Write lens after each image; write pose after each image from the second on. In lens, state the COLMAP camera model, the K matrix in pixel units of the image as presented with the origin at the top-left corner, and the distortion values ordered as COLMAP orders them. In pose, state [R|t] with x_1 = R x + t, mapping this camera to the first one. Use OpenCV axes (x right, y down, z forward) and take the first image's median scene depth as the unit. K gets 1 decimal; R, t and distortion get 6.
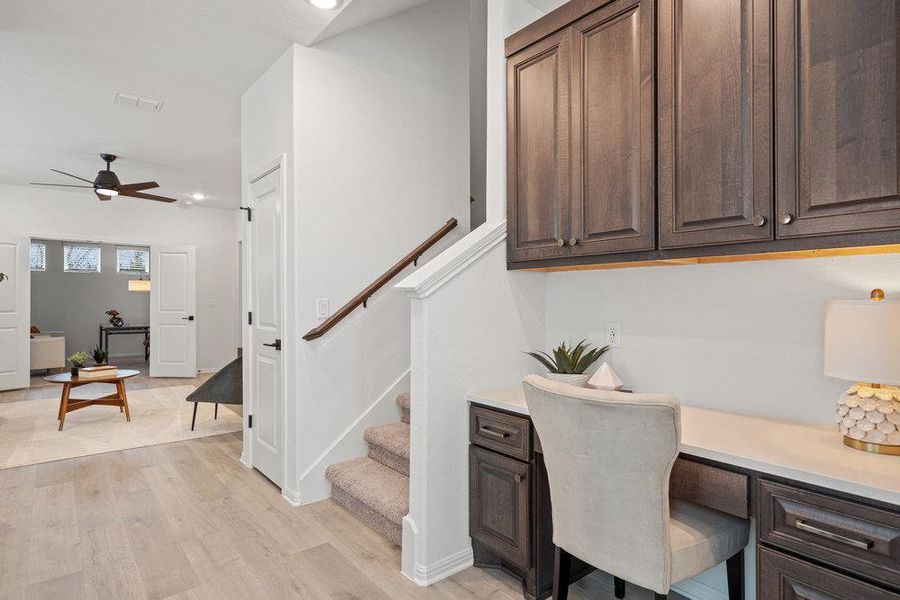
lens RADIAL K [[454.9, 0, 447.5], [0, 454.9, 305.2], [0, 0, 1]] dist [-0.001205, 0.000302]
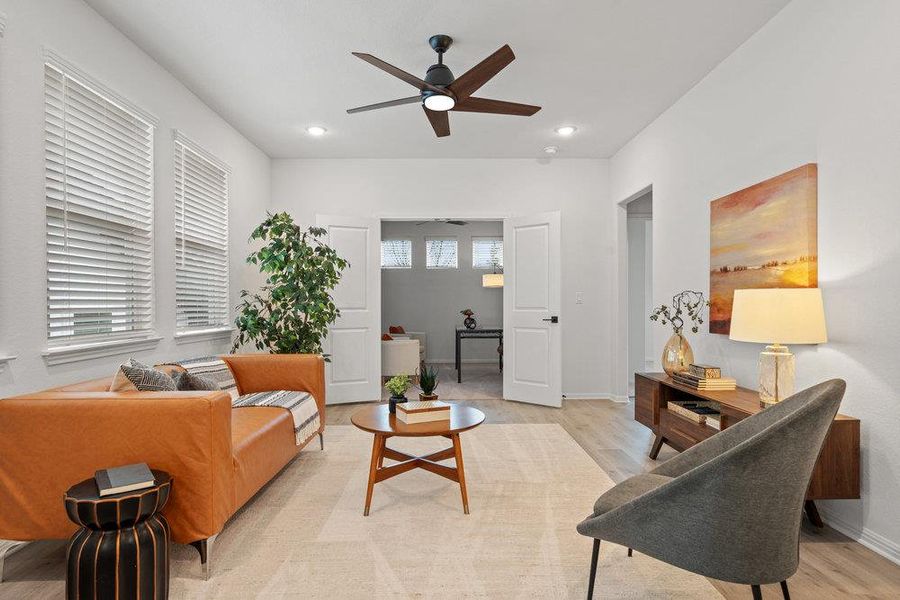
lens RADIAL K [[454.9, 0, 448.3], [0, 454.9, 305.9], [0, 0, 1]] dist [-0.001205, 0.000302]
pose [[0.761408, -0.005404, -0.648251, -0.220397], [0.000002, 0.999965, -0.008333, 0.011845], [0.648273, 0.006343, 0.761381, 0.344244]]
